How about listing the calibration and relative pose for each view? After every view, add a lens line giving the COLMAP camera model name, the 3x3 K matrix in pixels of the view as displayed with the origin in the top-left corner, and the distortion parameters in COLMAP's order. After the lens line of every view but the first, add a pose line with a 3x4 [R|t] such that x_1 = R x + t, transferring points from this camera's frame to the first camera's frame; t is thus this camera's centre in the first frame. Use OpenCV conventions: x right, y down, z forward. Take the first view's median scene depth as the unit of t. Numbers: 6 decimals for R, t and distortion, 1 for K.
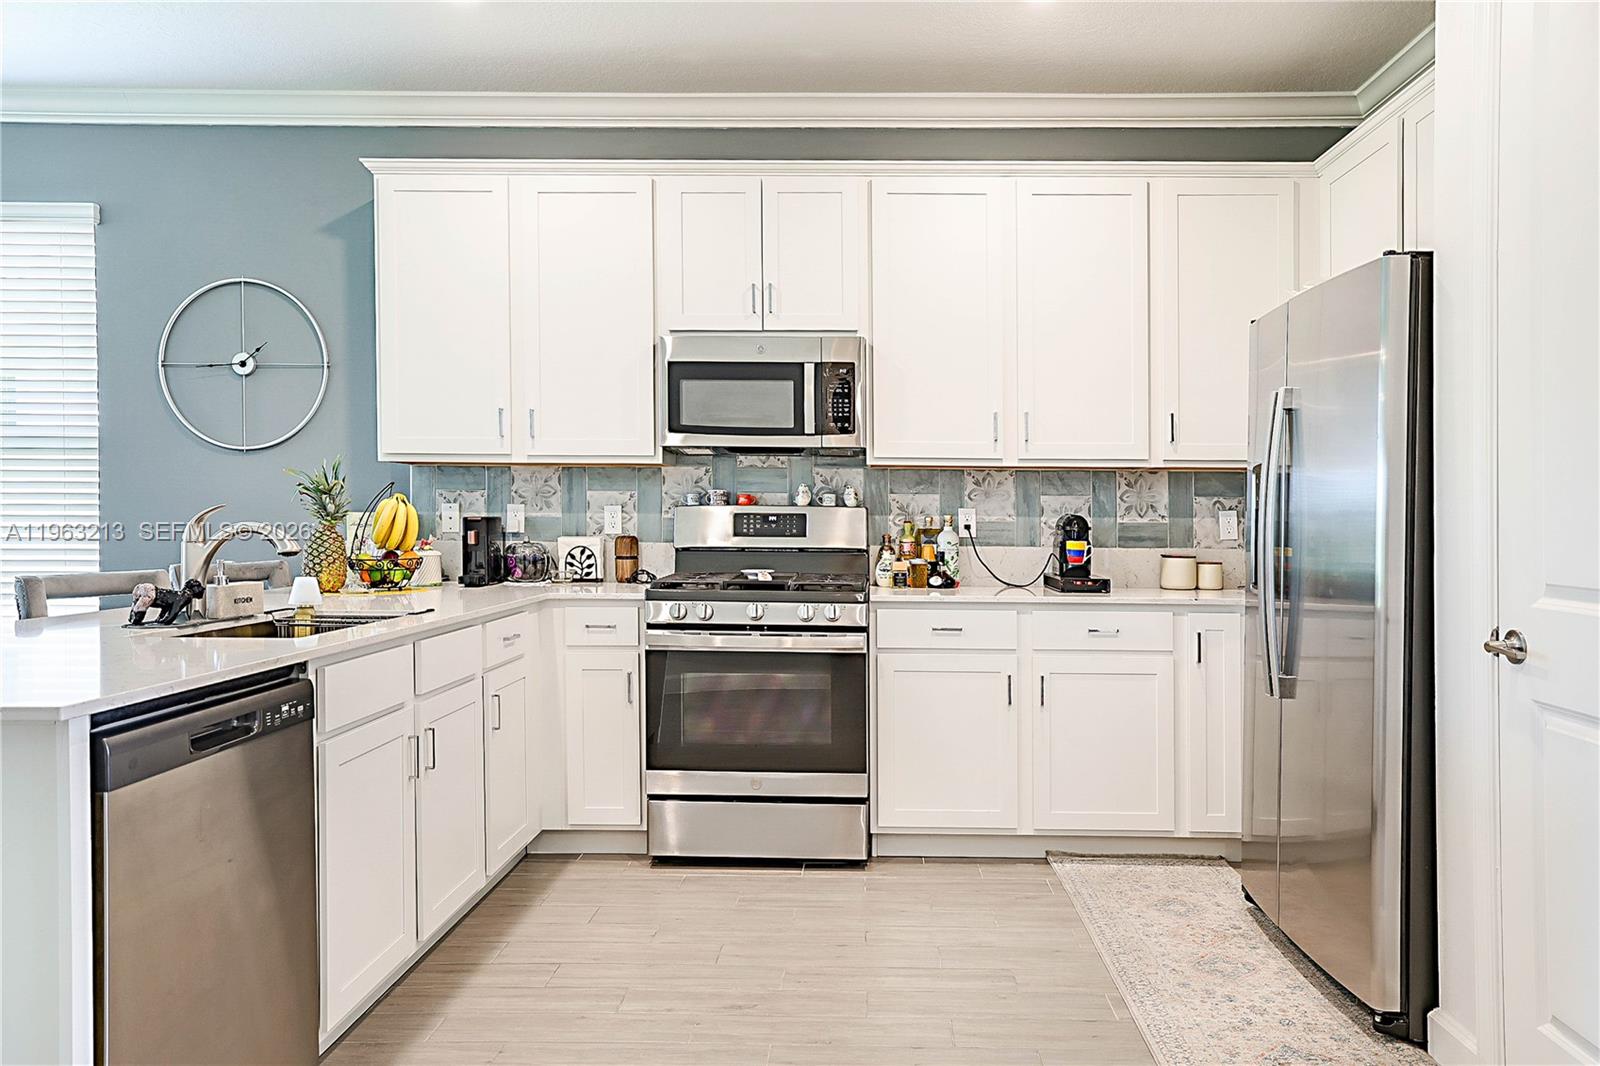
lens RADIAL K [[1165.4, 0, 803.6], [0, 1165.4, 526.9], [0, 0, 1]] dist [0.033643, 0.003205]
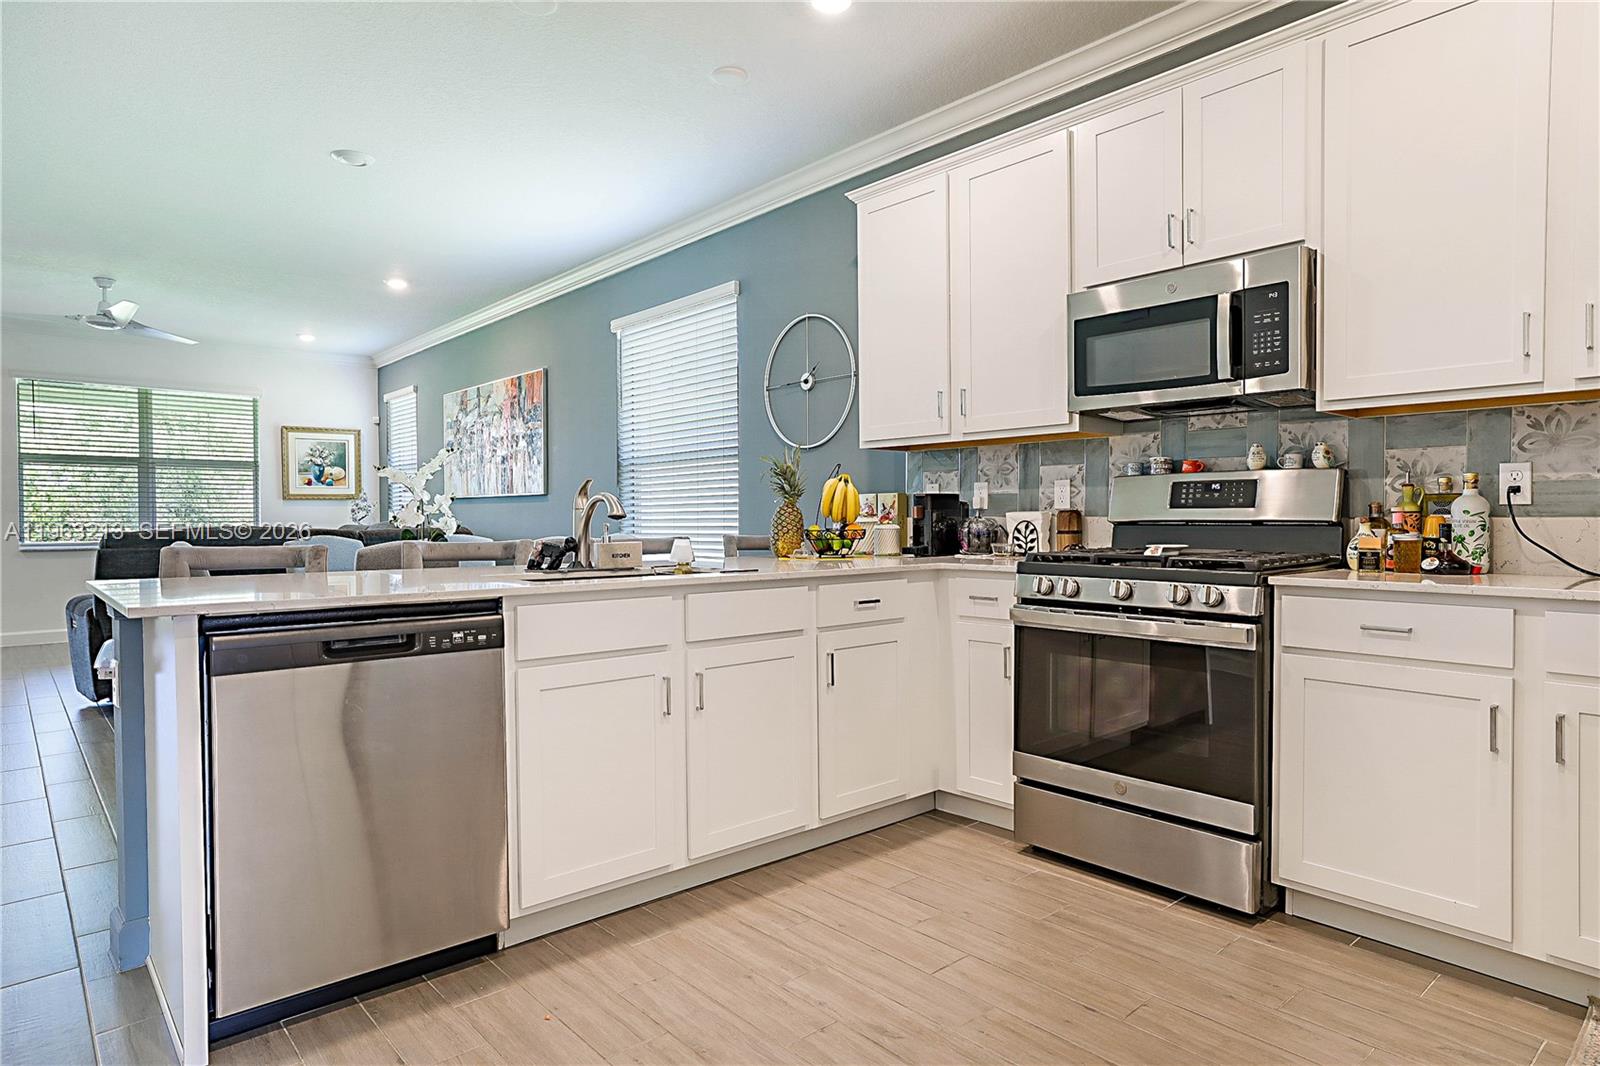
lens RADIAL K [[911.6, 0, 796.1], [0, 911.6, 541.6], [0, 0, 1]] dist [0.008518, 0.003145]
pose [[0.679899, 0.009099, -0.733249, 0.262110], [0.001846, 0.999899, 0.014120, 0.023732], [0.733303, -0.010954, 0.679814, 0.327043]]
